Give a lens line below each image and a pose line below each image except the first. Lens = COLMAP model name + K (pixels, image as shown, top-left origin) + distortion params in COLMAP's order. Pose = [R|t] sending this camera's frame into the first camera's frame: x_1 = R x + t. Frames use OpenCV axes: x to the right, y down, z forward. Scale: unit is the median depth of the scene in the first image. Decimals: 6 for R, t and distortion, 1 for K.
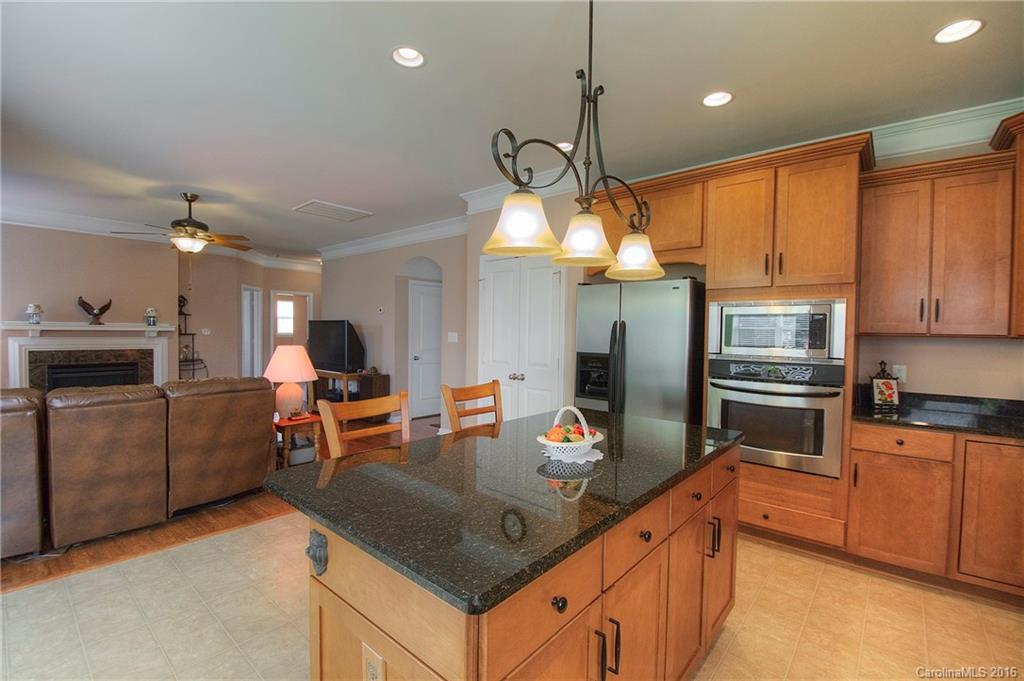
lens RADIAL K [[451.0, 0, 512.0], [0, 451.0, 340.5], [0, 0, 1]] dist [-0.001595, -0.014397]
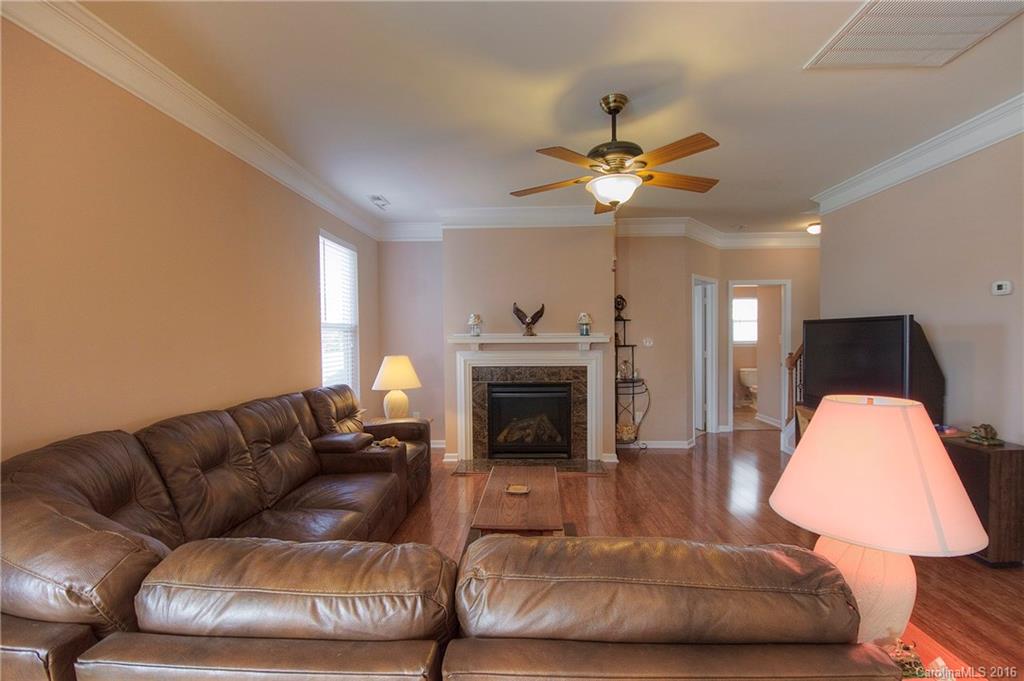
lens RADIAL K [[462.6, 0, 512.0], [0, 462.6, 340.5], [0, 0, 1]] dist [0.000905, -0.000026]
pose [[0.623562, -0.013212, -0.781662, -0.268847], [0.001038, 0.999870, -0.016072, -0.012485], [0.781773, 0.009211, 0.623495, 0.417381]]
